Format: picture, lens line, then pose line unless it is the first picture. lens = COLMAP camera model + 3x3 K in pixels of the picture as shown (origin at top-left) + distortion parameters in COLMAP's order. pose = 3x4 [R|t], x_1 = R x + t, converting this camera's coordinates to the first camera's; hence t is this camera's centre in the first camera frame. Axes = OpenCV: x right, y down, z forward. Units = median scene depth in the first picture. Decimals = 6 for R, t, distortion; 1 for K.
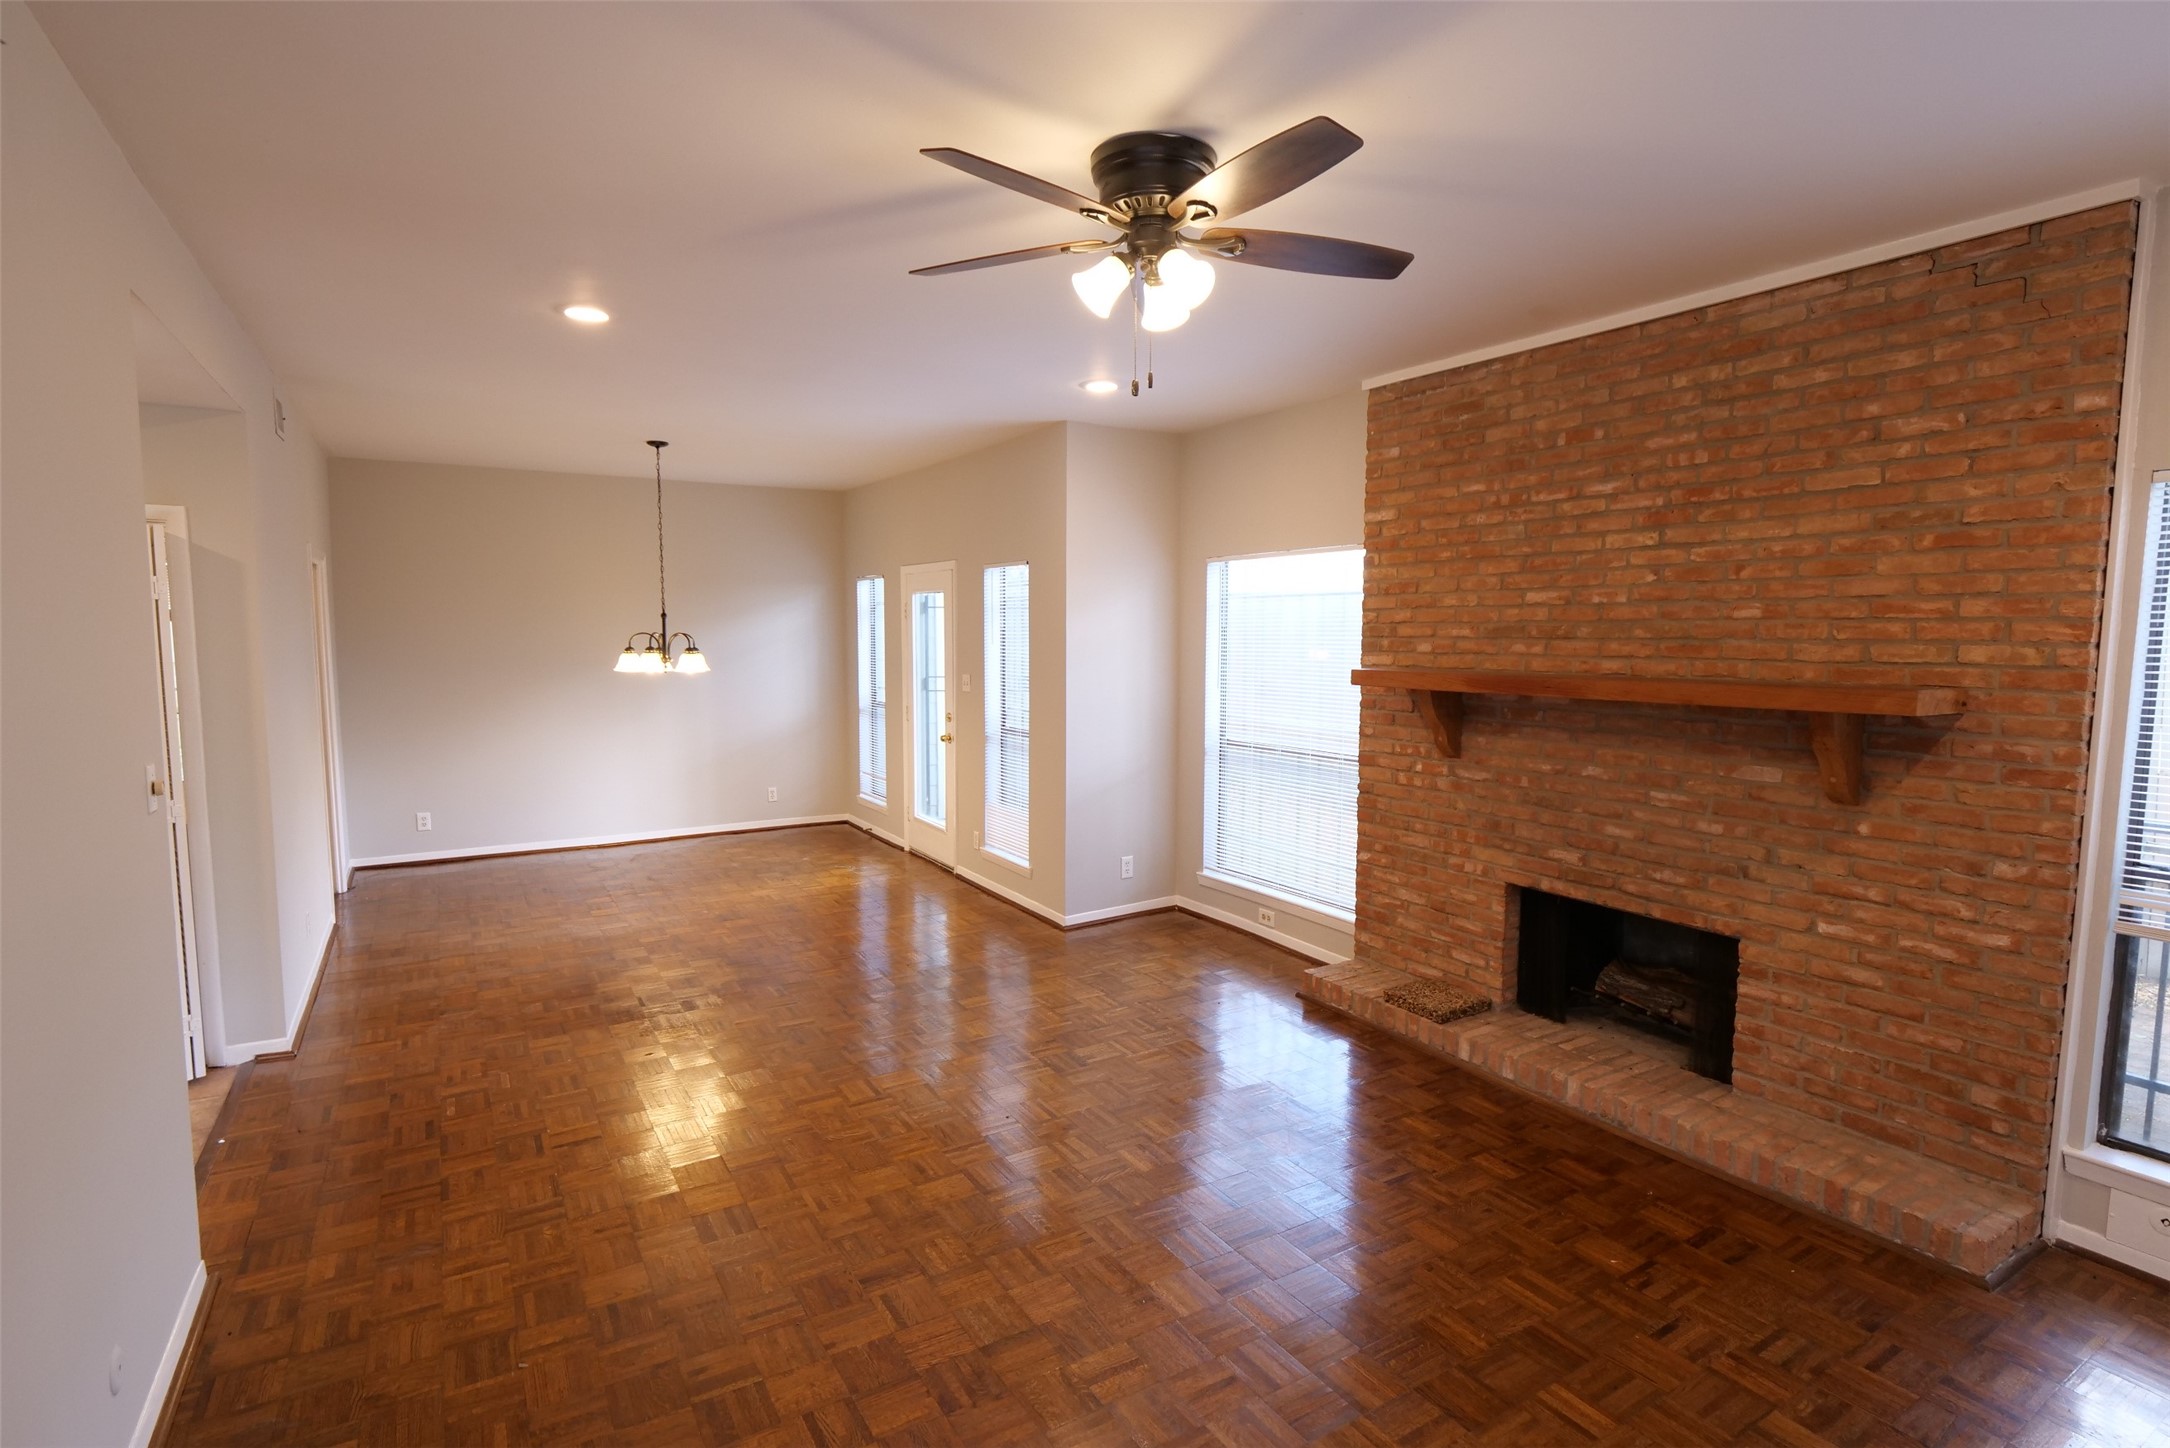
lens RADIAL K [[1053.4, 0, 1083.9], [0, 1053.4, 706.3], [0, 0, 1]] dist [-0.008638, -0.000391]
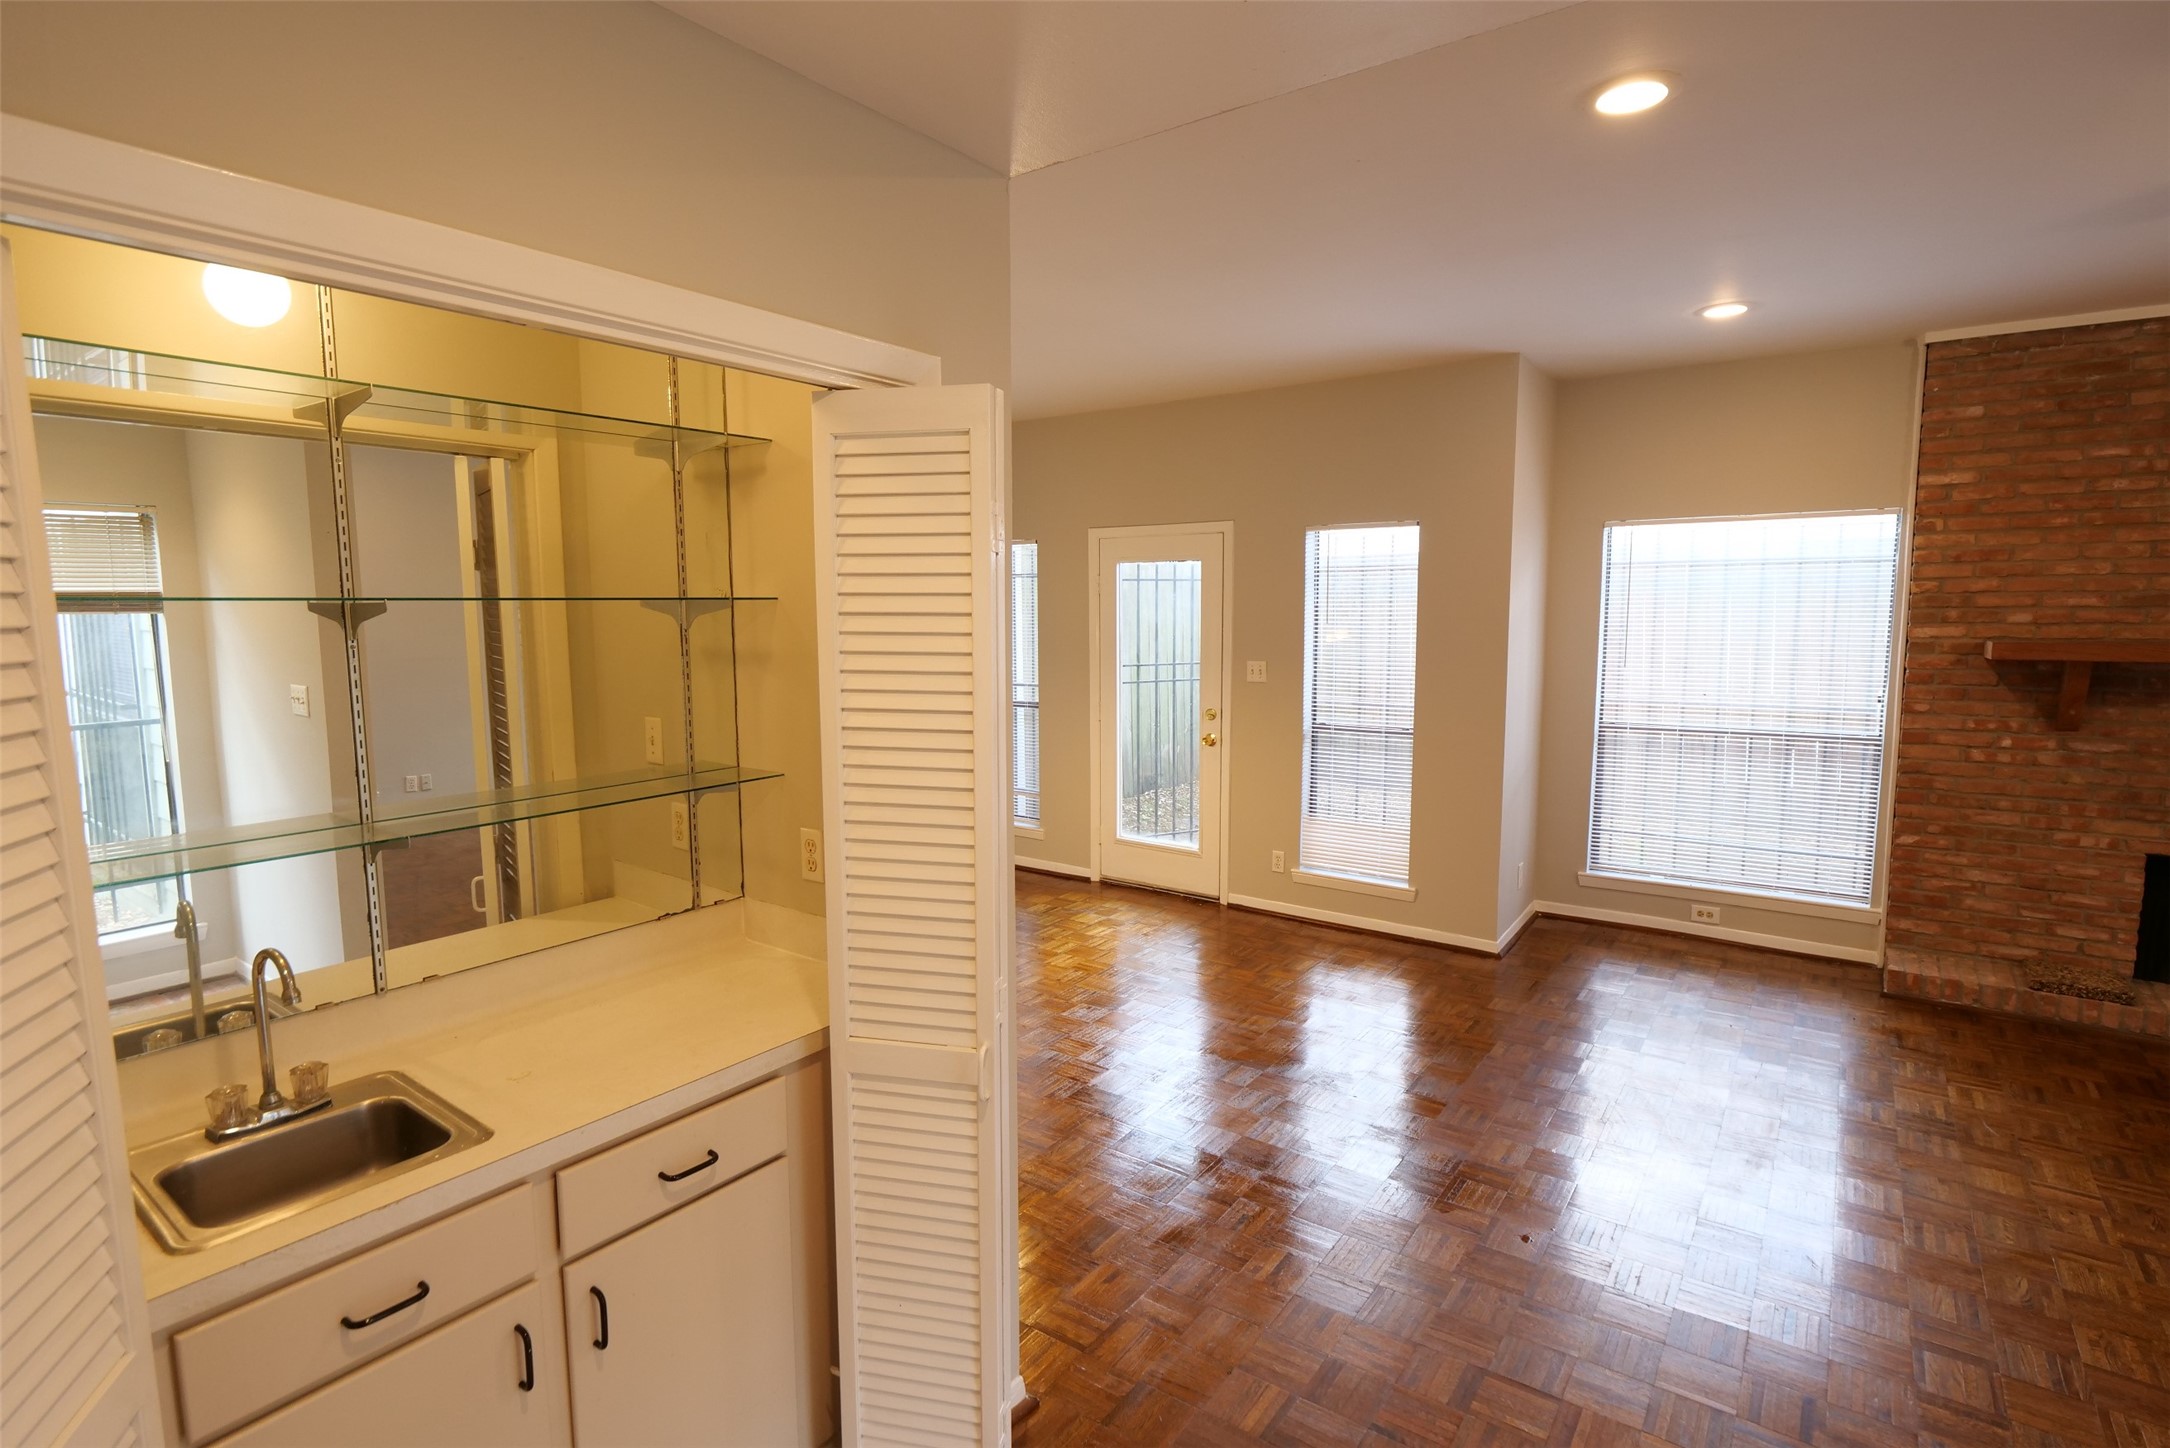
lens RADIAL K [[1053.4, 0, 1095.5], [0, 1053.4, 706.3], [0, 0, 1]] dist [-0.008638, -0.000391]
pose [[0.922702, -0.047247, 0.382608, -0.839608], [0.039314, 0.998820, 0.028529, -0.036426], [-0.383504, -0.011282, 0.923470, 0.450780]]
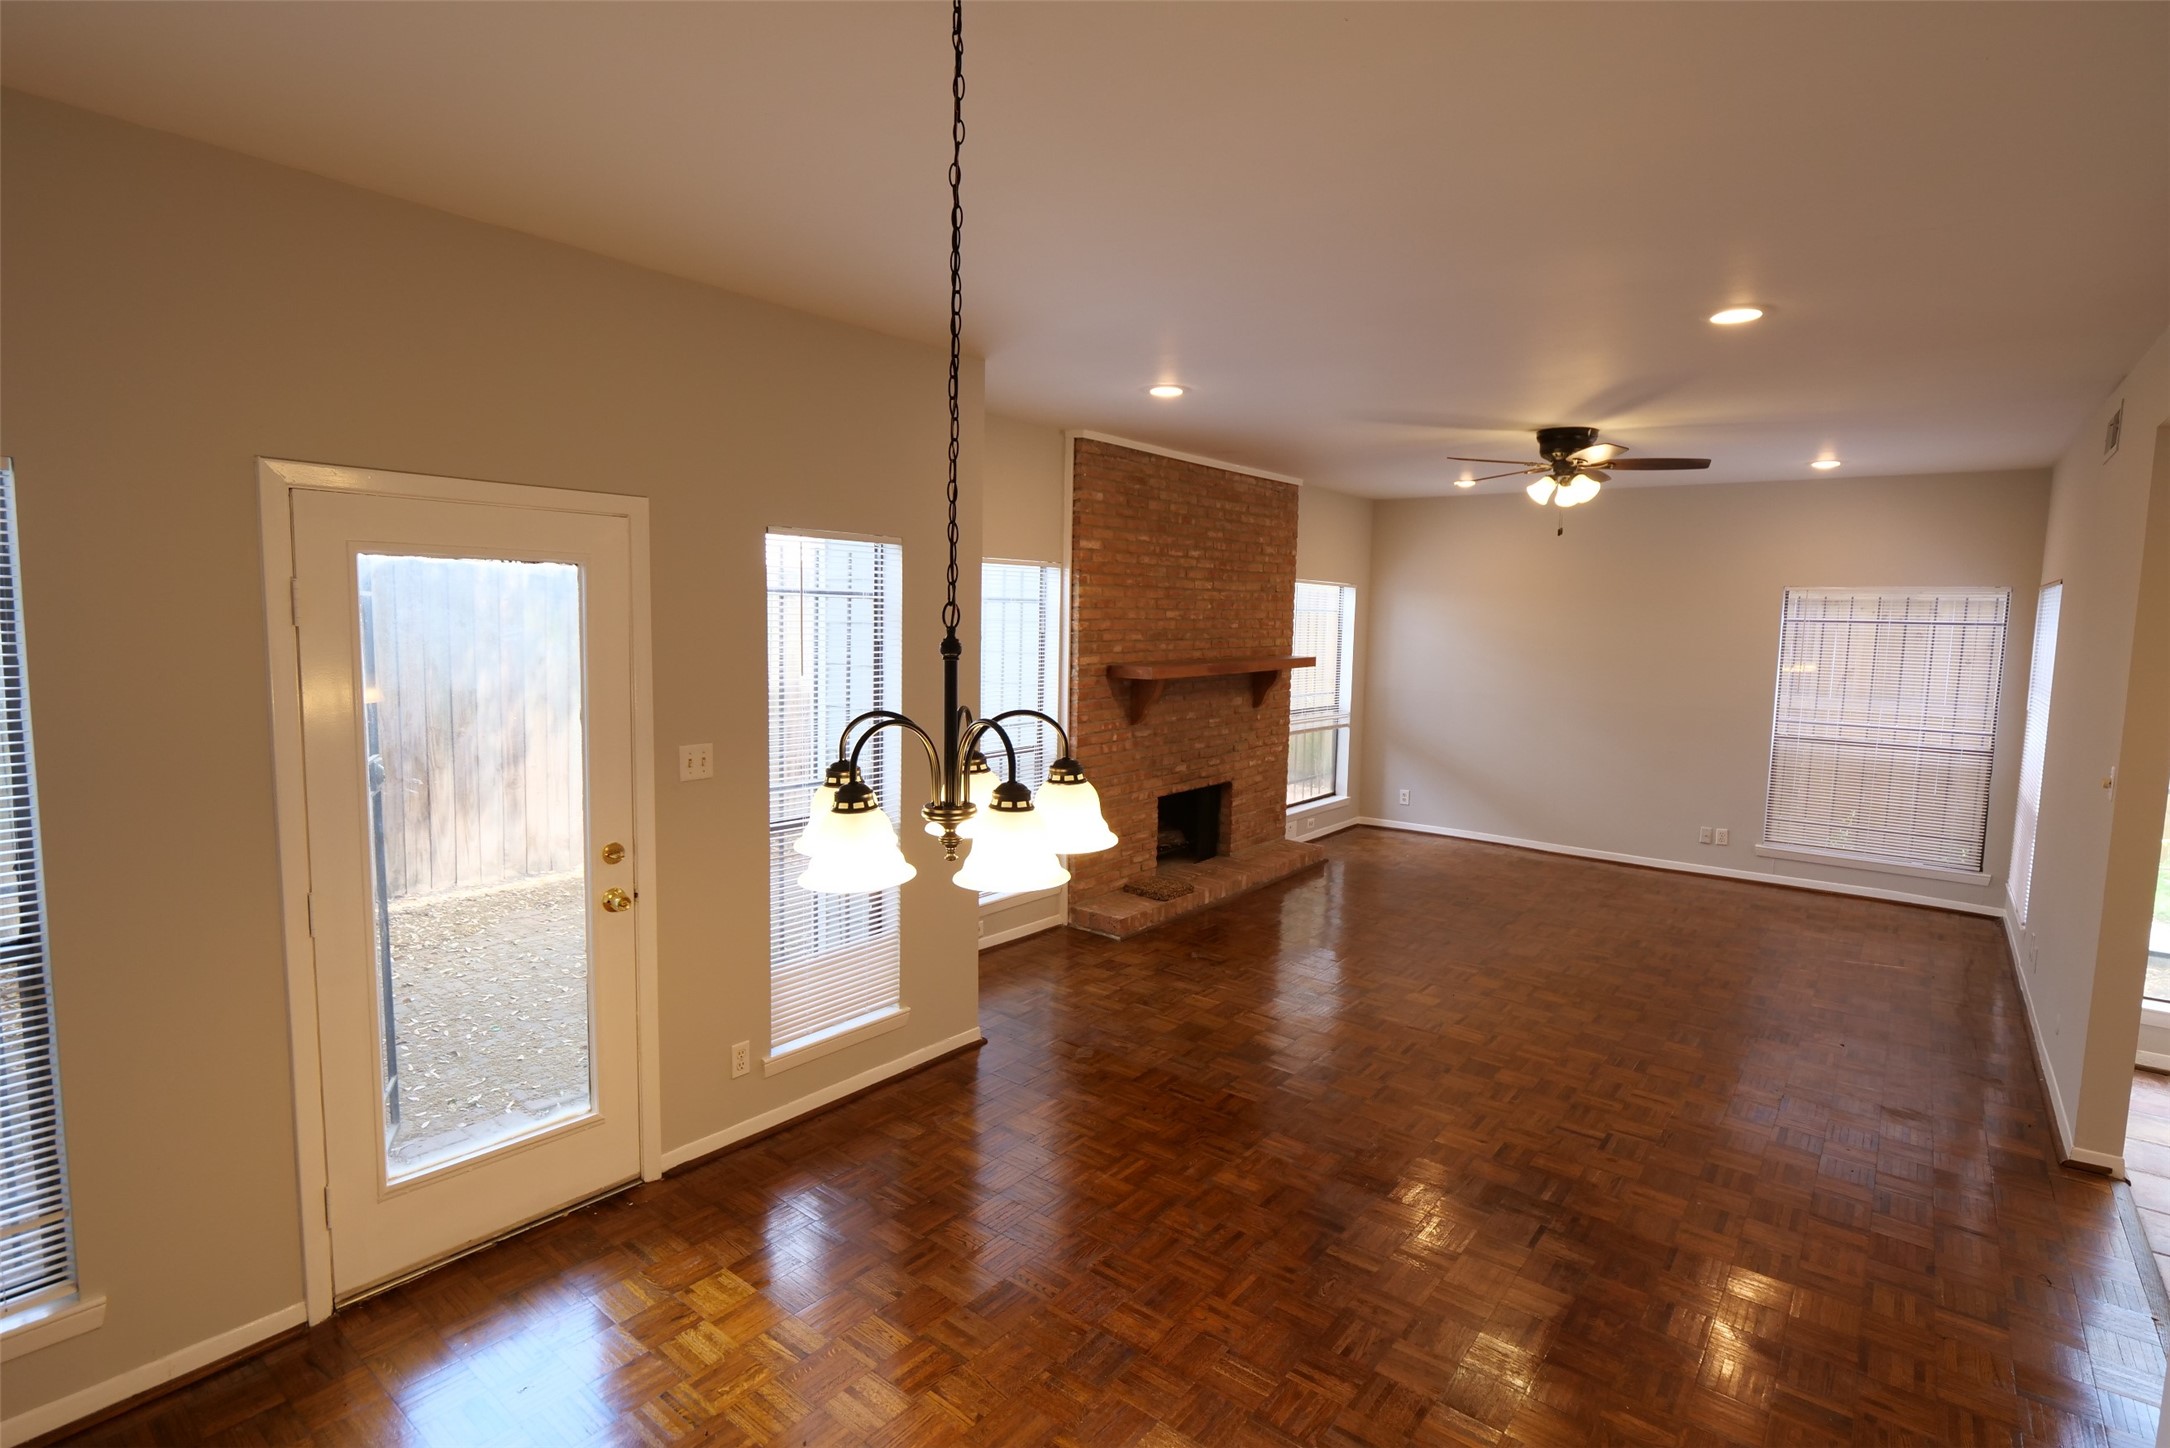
lens RADIAL K [[1053.4, 0, 1069.8], [0, 1053.4, 728.0], [0, 0, 1]] dist [-0.008638, -0.000391]
pose [[-0.331044, -0.103621, 0.937909, -0.957687], [0.060994, 0.989524, 0.130852, -0.138919], [-0.941642, 0.100524, -0.321256, 1.534893]]
